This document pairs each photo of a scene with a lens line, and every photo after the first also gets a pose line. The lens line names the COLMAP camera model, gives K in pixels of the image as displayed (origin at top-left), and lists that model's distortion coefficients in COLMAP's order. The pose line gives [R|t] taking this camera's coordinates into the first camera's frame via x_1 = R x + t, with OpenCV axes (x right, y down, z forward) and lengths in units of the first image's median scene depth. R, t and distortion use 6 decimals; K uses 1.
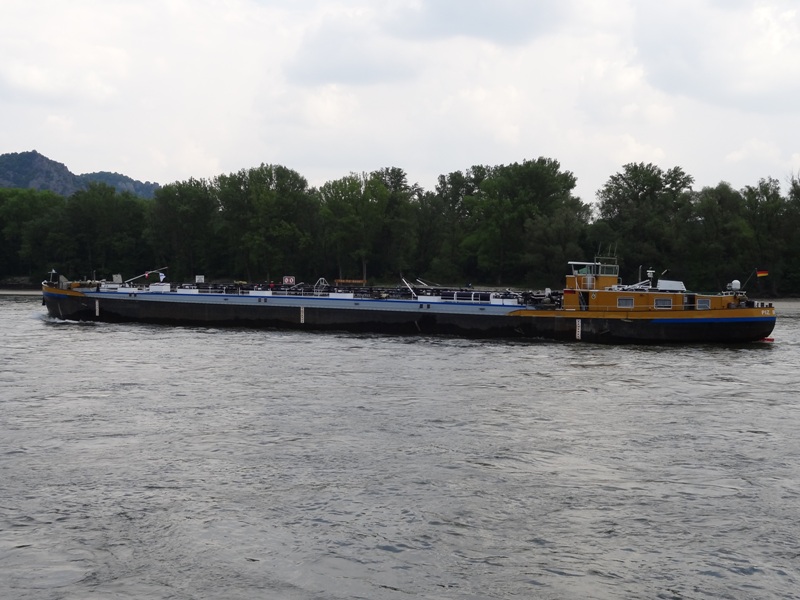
lens RADIAL K [[1095.6, 0, 400.0], [0, 1095.6, 300.0], [0, 0, 1]] dist [-0.037505, -0.102925]
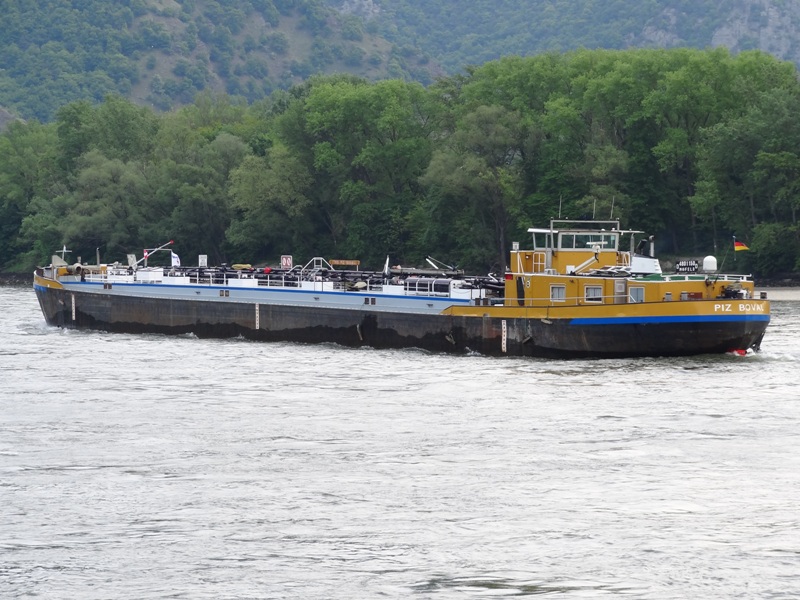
lens RADIAL K [[2986.7, 0, 400.0], [0, 2986.7, 300.0], [0, 0, 1]] dist [-0.190366, -1.182309]
pose [[0.873203, -0.000636, -0.487357, 0.114050], [-0.002448, 0.999981, -0.005691, 0.001922], [0.487351, 0.006163, 0.873184, -0.064683]]
